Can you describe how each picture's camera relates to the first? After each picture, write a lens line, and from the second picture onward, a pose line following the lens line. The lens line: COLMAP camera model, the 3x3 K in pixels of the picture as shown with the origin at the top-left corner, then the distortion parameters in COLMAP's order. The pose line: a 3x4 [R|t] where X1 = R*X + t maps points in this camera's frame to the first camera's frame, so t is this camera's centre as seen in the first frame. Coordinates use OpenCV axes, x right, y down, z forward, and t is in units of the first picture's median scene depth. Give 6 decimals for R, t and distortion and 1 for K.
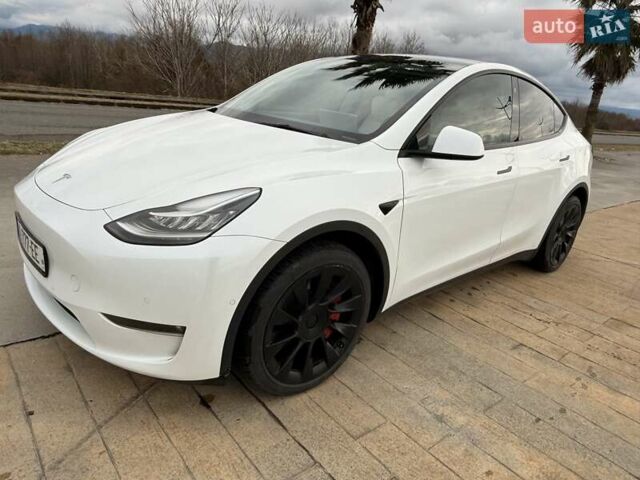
lens RADIAL K [[447.7, 0, 316.9], [0, 447.7, 229.8], [0, 0, 1]] dist [-0.001229, 0.001066]
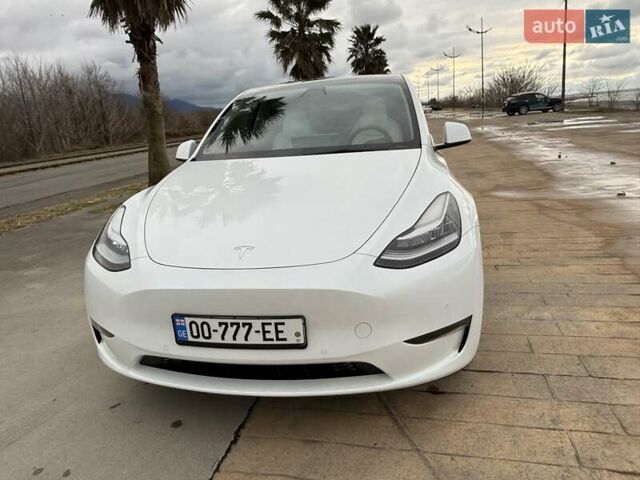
lens RADIAL K [[449.9, 0, 318.7], [0, 449.9, 221.1], [0, 0, 1]] dist [-0.004502, -0.000488]
pose [[0.779228, -0.303135, 0.548555, -0.864455], [0.335356, 0.941079, 0.043669, -0.148984], [-0.529471, 0.149933, 0.834973, 0.132926]]
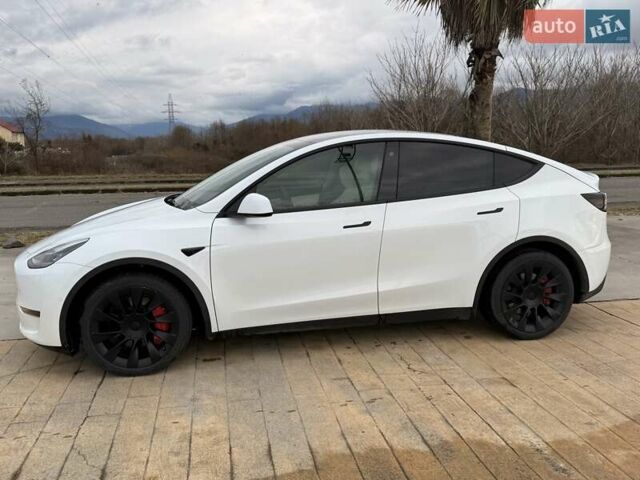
lens RADIAL K [[594.8, 0, 320.0], [0, 594.8, 240.0], [0, 0, 1]] dist [0.049147, -0.006720]
pose [[0.863540, -0.036884, -0.502930, 1.442225], [-0.044378, 0.987894, -0.148649, 0.175856], [0.502325, 0.150684, 0.851448, -0.427448]]
